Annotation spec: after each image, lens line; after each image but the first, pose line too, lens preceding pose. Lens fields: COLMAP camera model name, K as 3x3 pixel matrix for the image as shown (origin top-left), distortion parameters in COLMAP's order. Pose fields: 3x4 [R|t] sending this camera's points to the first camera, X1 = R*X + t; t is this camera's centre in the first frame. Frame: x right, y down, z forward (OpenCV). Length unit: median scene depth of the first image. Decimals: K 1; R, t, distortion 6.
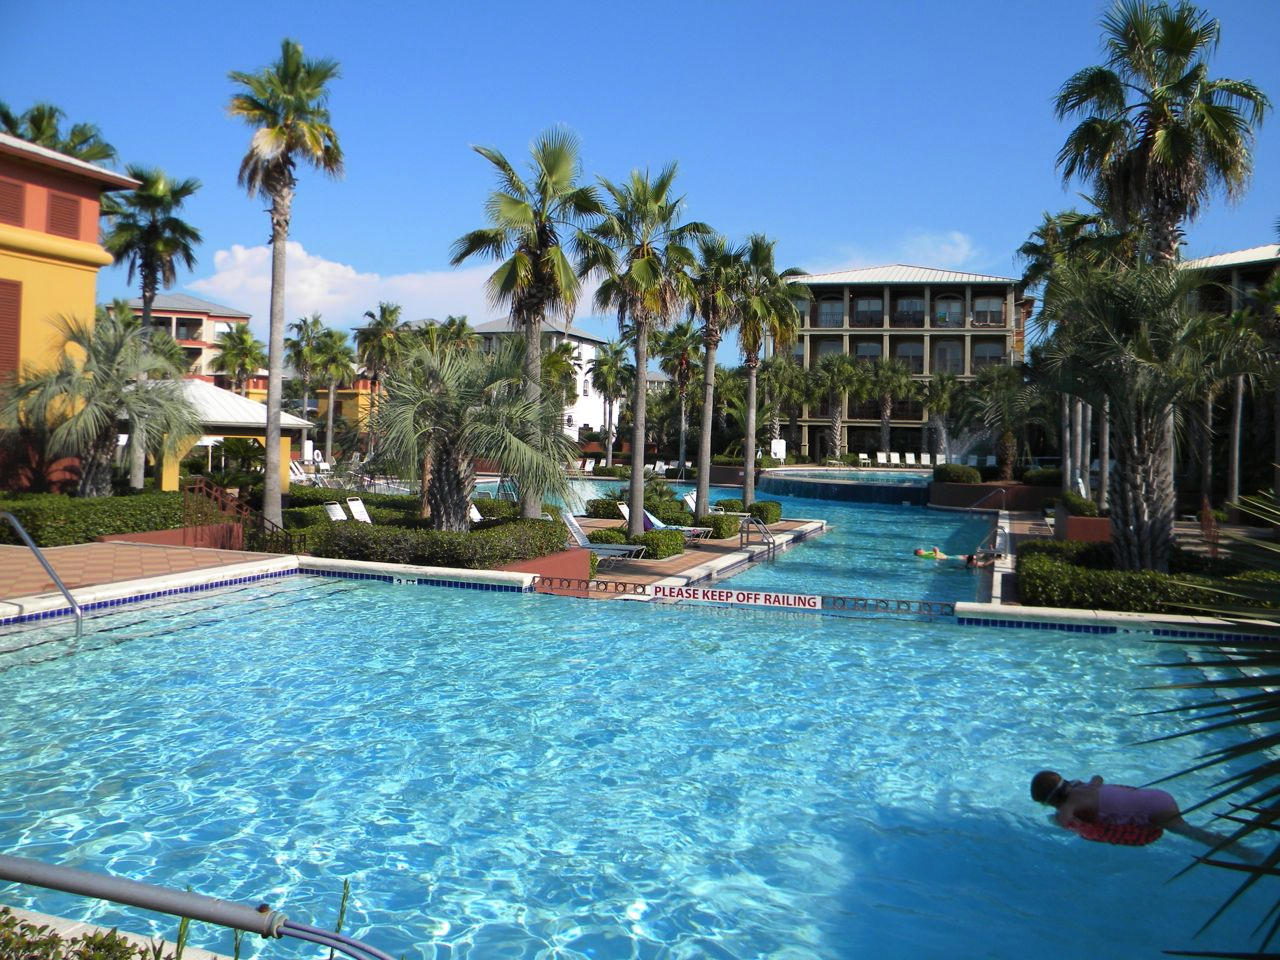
lens RADIAL K [[1086.3, 0, 639.9], [0, 1086.3, 444.1], [0, 0, 1]] dist [-0.162775, 0.103724]
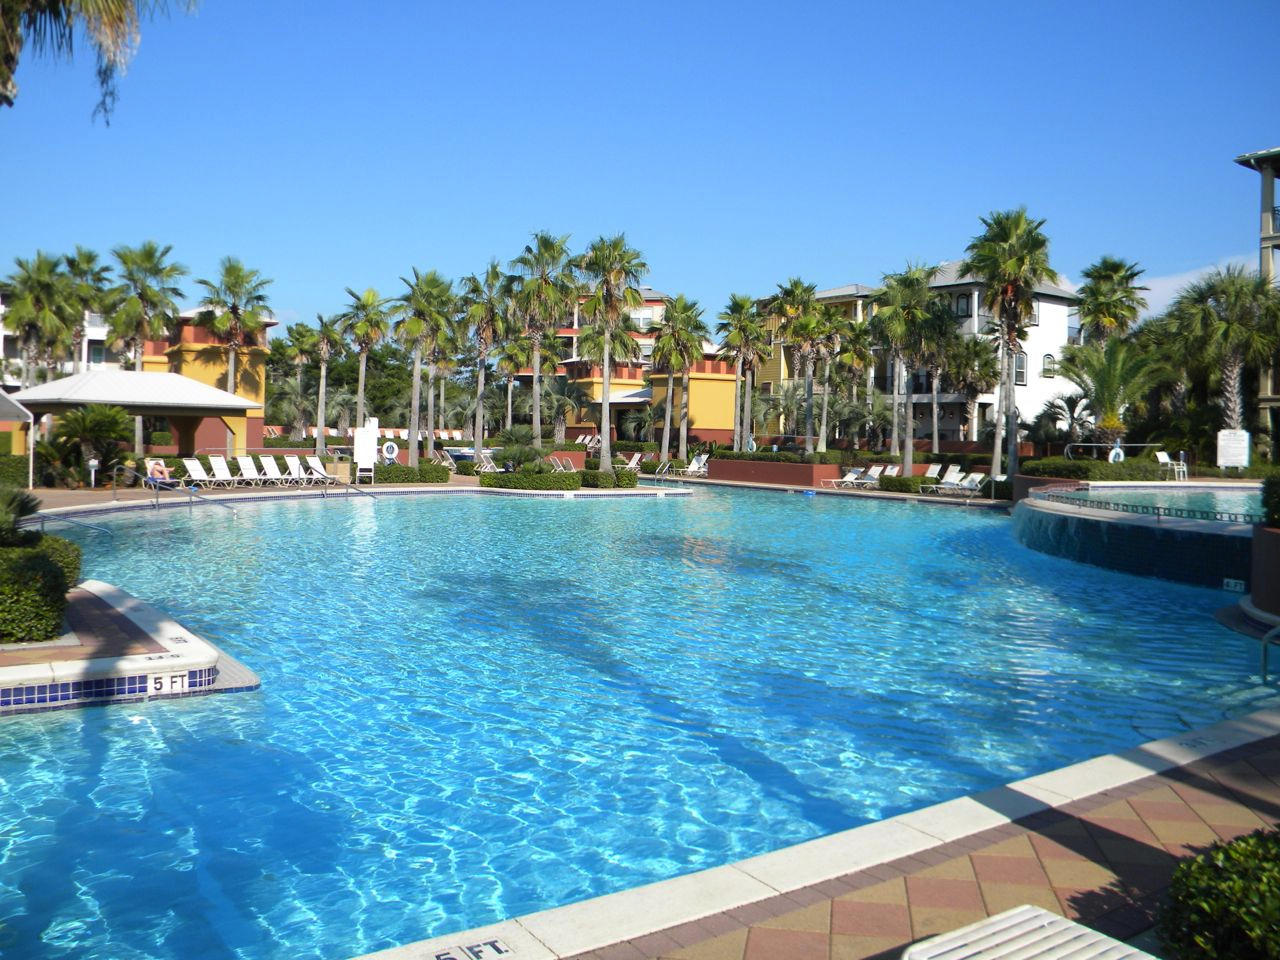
lens RADIAL K [[1086.3, 0, 639.9], [0, 1086.3, 444.1], [0, 0, 1]] dist [-0.162775, 0.103724]
pose [[0.805700, 0.001885, -0.592321, 0.194357], [-0.009846, 0.999899, -0.010210, 0.010687], [0.592242, 0.014058, 0.805637, 0.419717]]
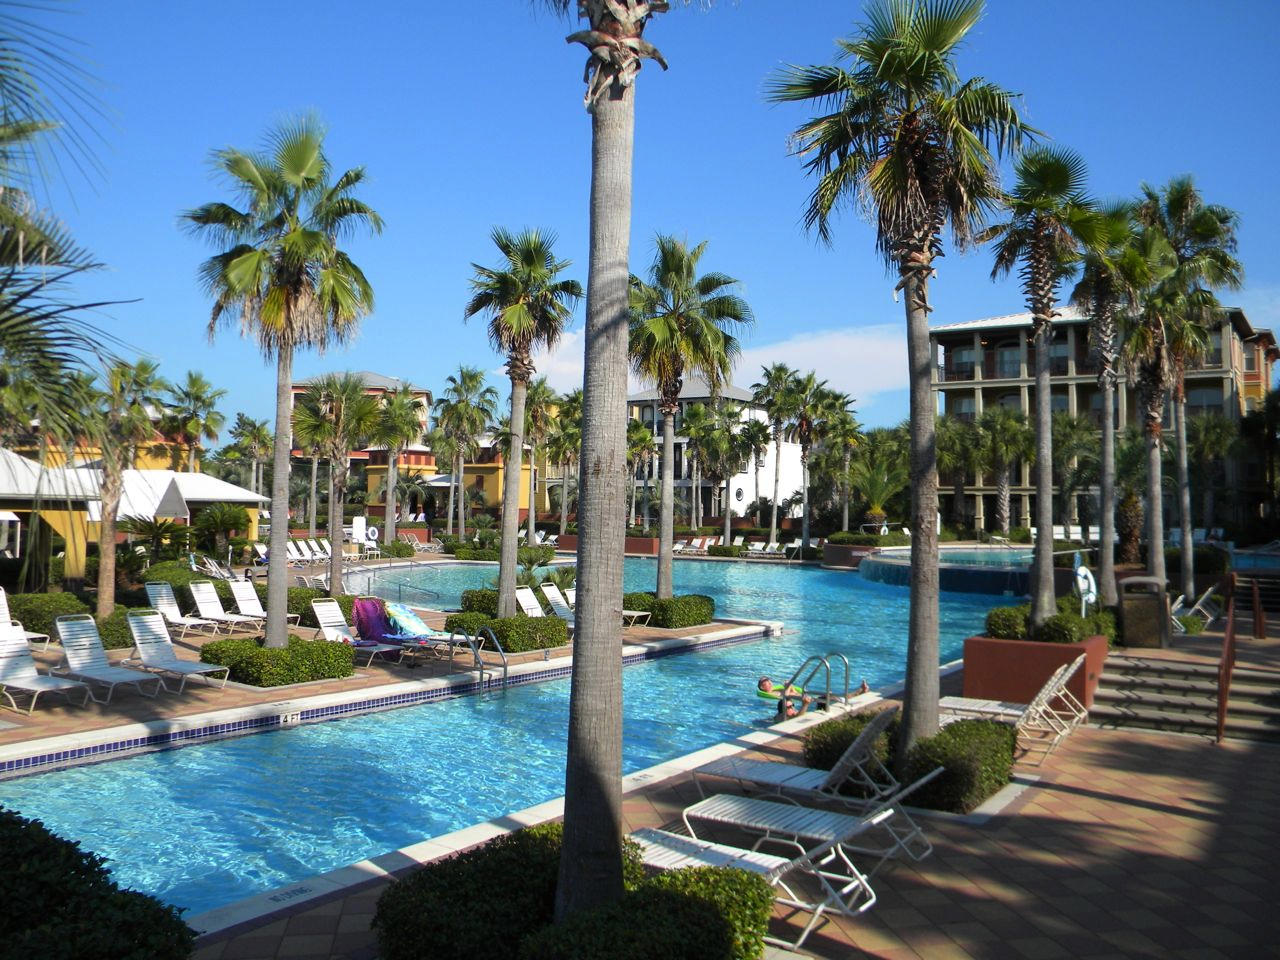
lens RADIAL K [[1086.3, 0, 639.9], [0, 1086.3, 444.1], [0, 0, 1]] dist [-0.162775, 0.103724]
pose [[0.962824, -0.023138, -0.269136, 0.134800], [0.004212, 0.997490, -0.070689, 0.001243], [0.270096, 0.066928, 0.960504, 0.134192]]
